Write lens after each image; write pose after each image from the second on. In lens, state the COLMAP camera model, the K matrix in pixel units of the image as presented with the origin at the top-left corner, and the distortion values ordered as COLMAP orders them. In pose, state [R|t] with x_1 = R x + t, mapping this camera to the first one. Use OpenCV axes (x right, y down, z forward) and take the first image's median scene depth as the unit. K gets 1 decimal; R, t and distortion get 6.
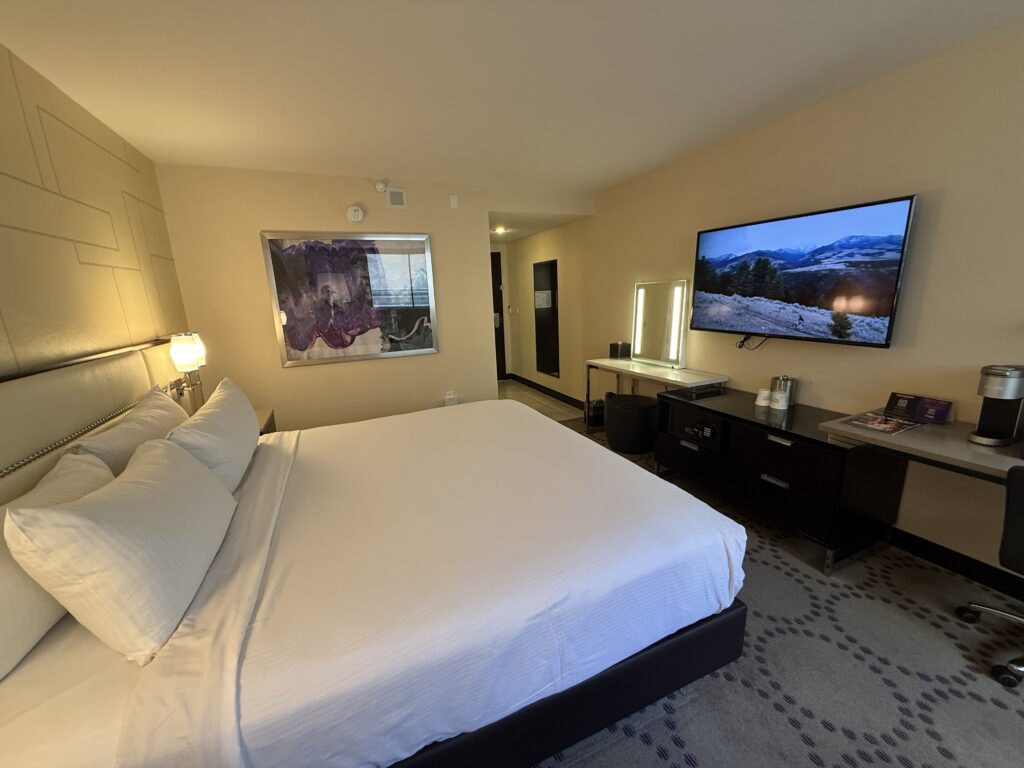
lens RADIAL K [[408.2, 0, 511.5], [0, 408.2, 387.9], [0, 0, 1]] dist [-0.000474, 0.000367]
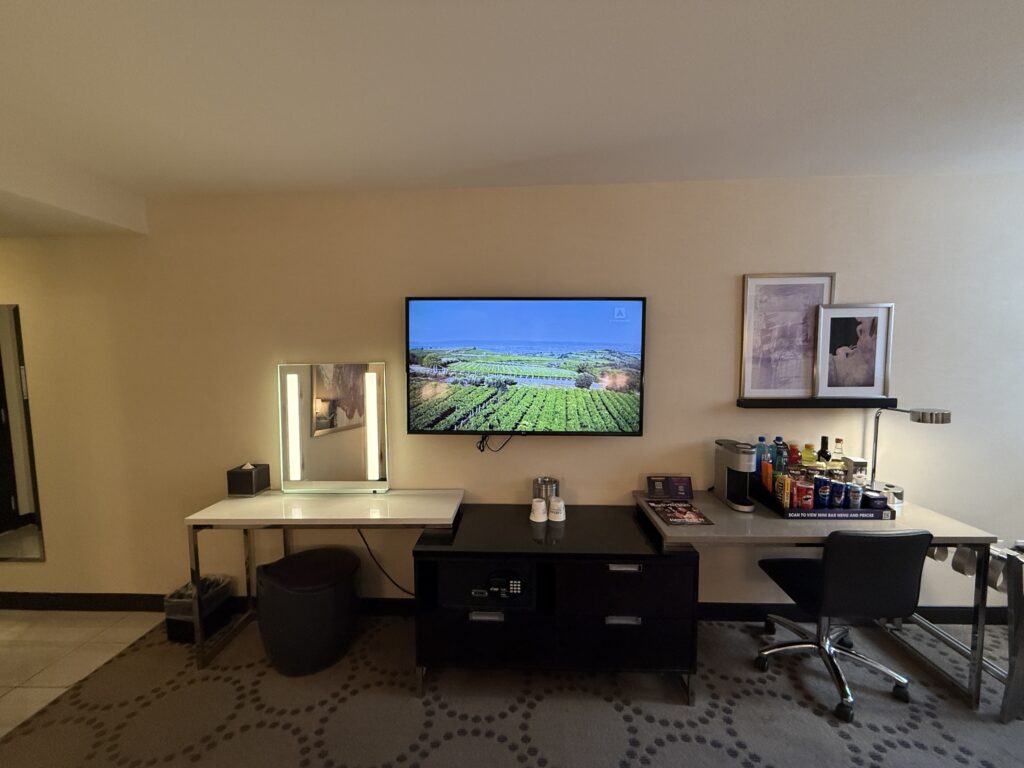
lens RADIAL K [[408.2, 0, 510.1], [0, 408.2, 386.4], [0, 0, 1]] dist [-0.000474, 0.000367]
pose [[0.434057, -0.029842, 0.900391, -0.122300], [0.194433, 0.978999, -0.061284, -0.178000], [-0.879654, 0.201667, 0.430744, 0.658487]]
